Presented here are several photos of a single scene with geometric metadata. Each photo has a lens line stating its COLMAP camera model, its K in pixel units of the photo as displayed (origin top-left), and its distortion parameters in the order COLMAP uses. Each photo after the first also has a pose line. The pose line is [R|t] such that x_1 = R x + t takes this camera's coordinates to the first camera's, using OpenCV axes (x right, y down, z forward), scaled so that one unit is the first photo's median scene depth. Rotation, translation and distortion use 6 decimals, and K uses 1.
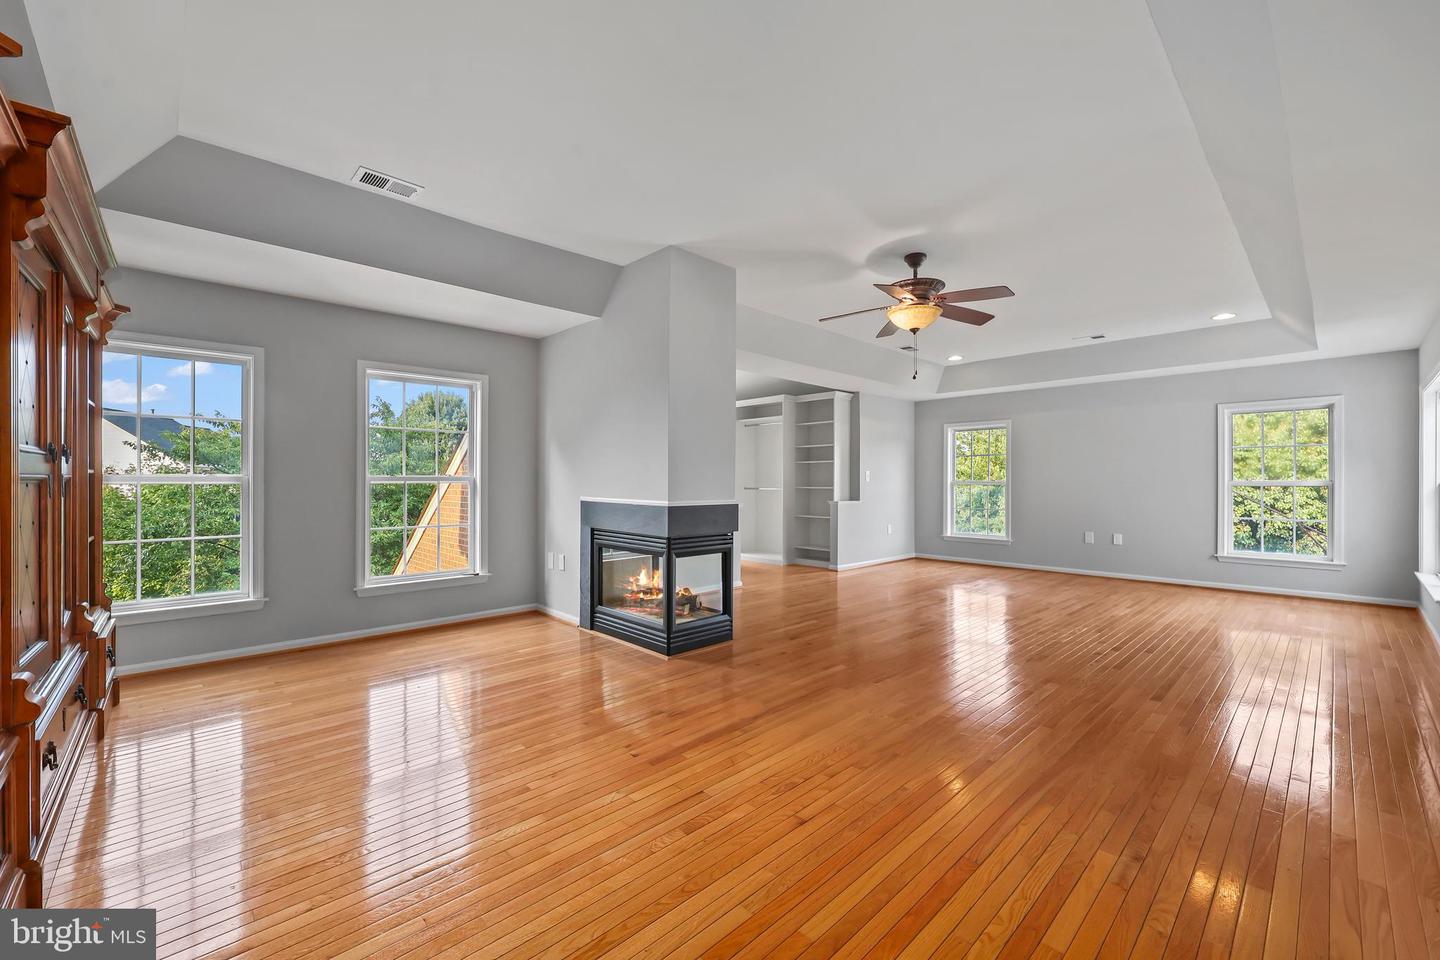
lens RADIAL K [[585.9, 0, 720.0], [0, 585.9, 480.0], [0, 0, 1]] dist [0.000308, -0.000267]
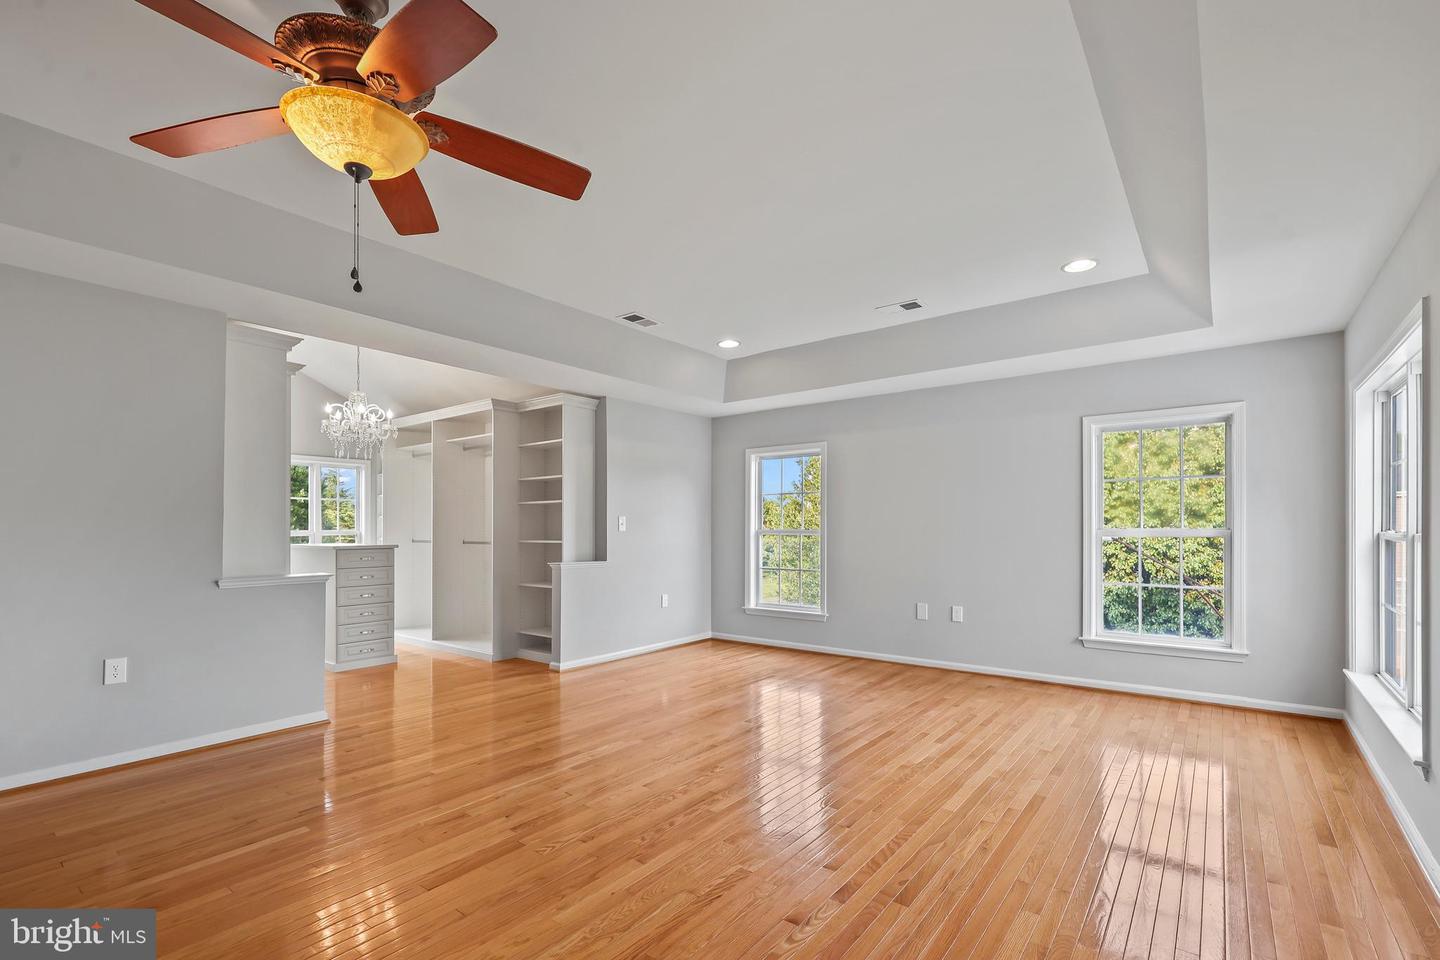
lens RADIAL K [[649.1, 0, 722.3], [0, 649.1, 528.5], [0, 0, 1]] dist [0.001700, 0.000550]
pose [[0.988150, -0.005186, 0.153406, 0.260454], [0.004721, 0.999983, 0.003391, -0.003197], [-0.153421, -0.002627, 0.988157, 0.259322]]
